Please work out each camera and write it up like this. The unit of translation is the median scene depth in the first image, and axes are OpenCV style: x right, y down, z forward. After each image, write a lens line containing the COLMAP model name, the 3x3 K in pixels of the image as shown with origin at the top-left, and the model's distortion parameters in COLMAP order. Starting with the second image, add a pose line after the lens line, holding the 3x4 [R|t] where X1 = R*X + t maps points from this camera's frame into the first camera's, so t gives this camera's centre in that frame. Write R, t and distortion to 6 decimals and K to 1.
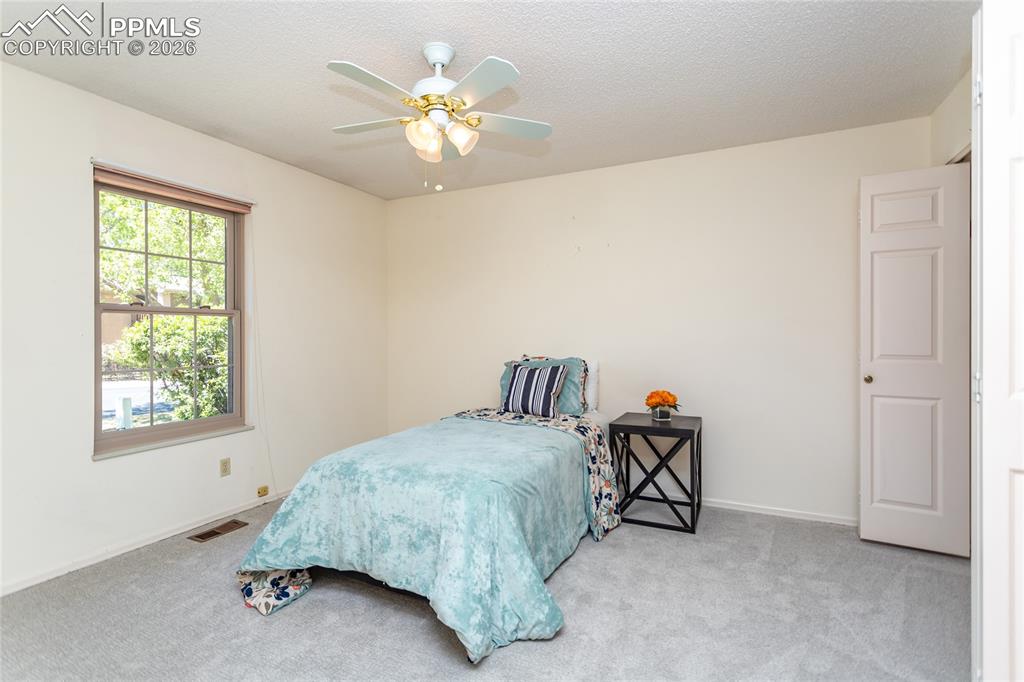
lens RADIAL K [[488.0, 0, 512.0], [0, 488.0, 341.0], [0, 0, 1]] dist [0.000405, 0.000367]
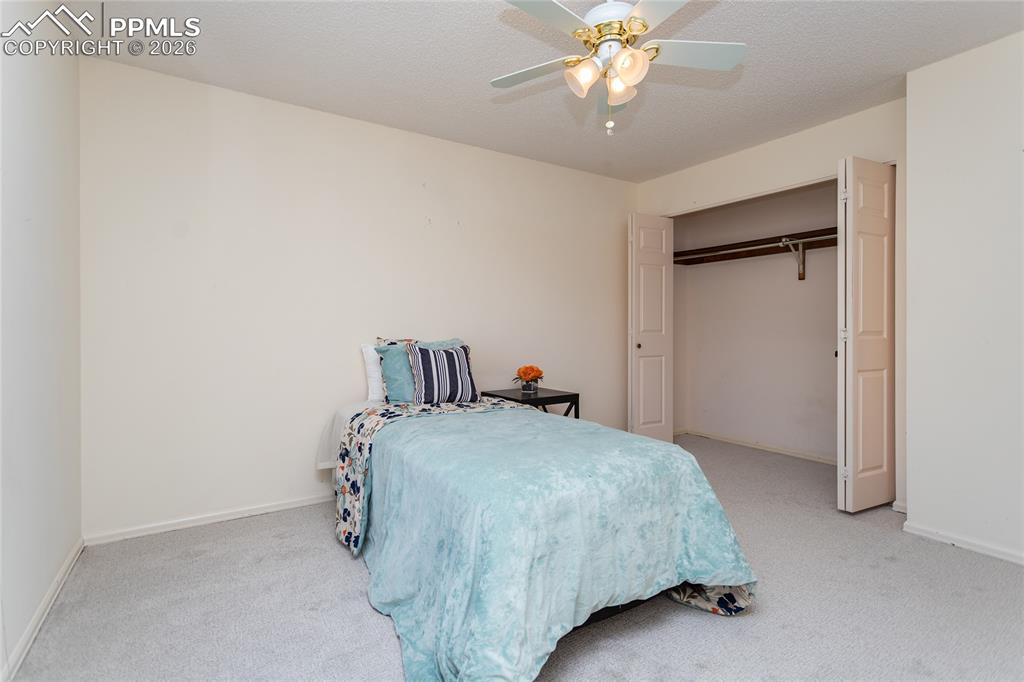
lens RADIAL K [[477.9, 0, 512.0], [0, 477.9, 341.0], [0, 0, 1]] dist [-0.000170, 0.000027]
pose [[0.501325, -0.024290, 0.864918, -0.827366], [0.006144, 0.999681, 0.024514, 0.022778], [-0.865237, -0.006976, 0.501314, 0.600433]]
